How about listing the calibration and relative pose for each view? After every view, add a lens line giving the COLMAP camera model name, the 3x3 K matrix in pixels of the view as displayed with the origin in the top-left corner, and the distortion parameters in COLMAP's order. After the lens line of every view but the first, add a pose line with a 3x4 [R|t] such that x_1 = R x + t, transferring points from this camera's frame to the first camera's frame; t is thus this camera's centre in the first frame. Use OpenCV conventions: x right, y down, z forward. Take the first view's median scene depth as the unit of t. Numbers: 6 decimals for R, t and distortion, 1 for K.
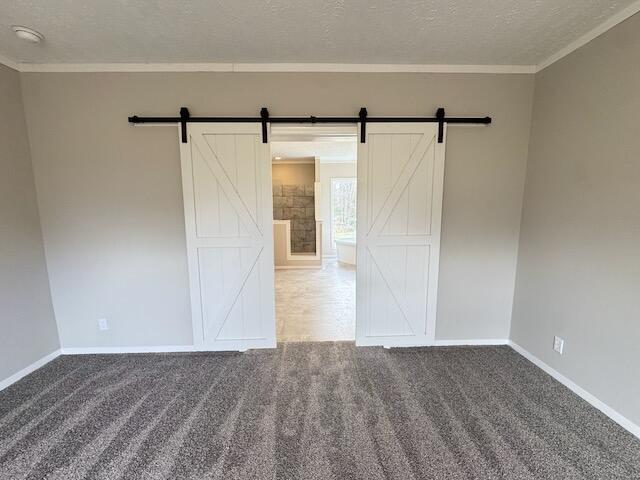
lens RADIAL K [[255.2, 0, 322.2], [0, 255.2, 237.2], [0, 0, 1]] dist [-0.002725, 0.000376]
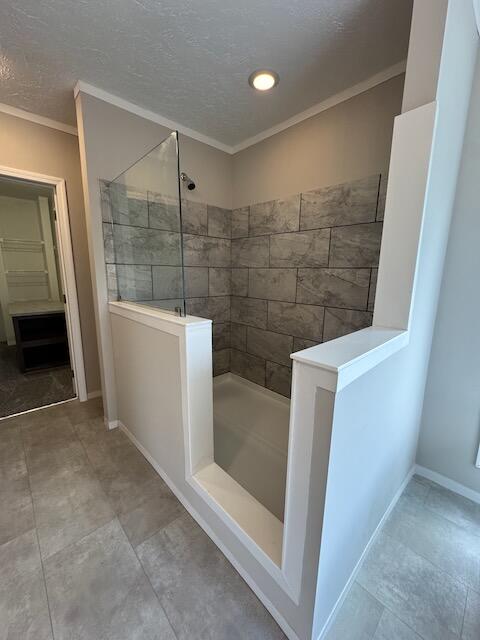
lens RADIAL K [[255.2, 0, 239.3], [0, 255.2, 320.4], [0, 0, 1]] dist [-0.002725, 0.000376]
pose [[0.663083, 0.153046, -0.732733, 0.045160], [-0.105555, 0.988212, 0.110885, -0.077672], [0.741066, 0.003818, 0.671421, 0.726010]]
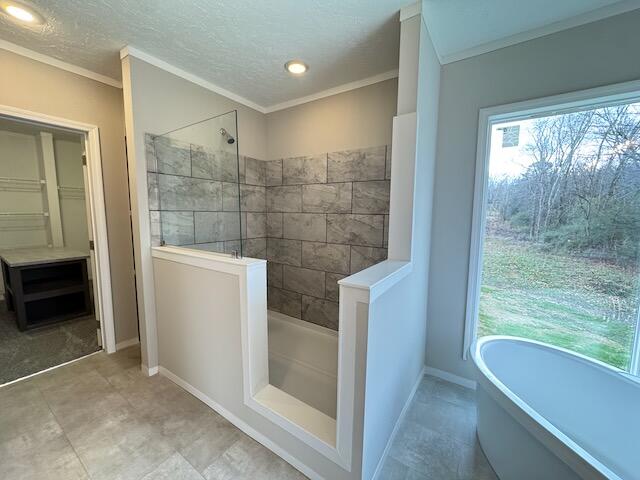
lens RADIAL K [[255.2, 0, 319.3], [0, 255.2, 240.0], [0, 0, 1]] dist [-0.002725, 0.000376]
pose [[0.815058, 0.079583, -0.573888, 0.061560], [-0.085359, 0.996207, 0.016918, -0.080743], [0.573058, 0.035197, 0.818759, 0.677541]]
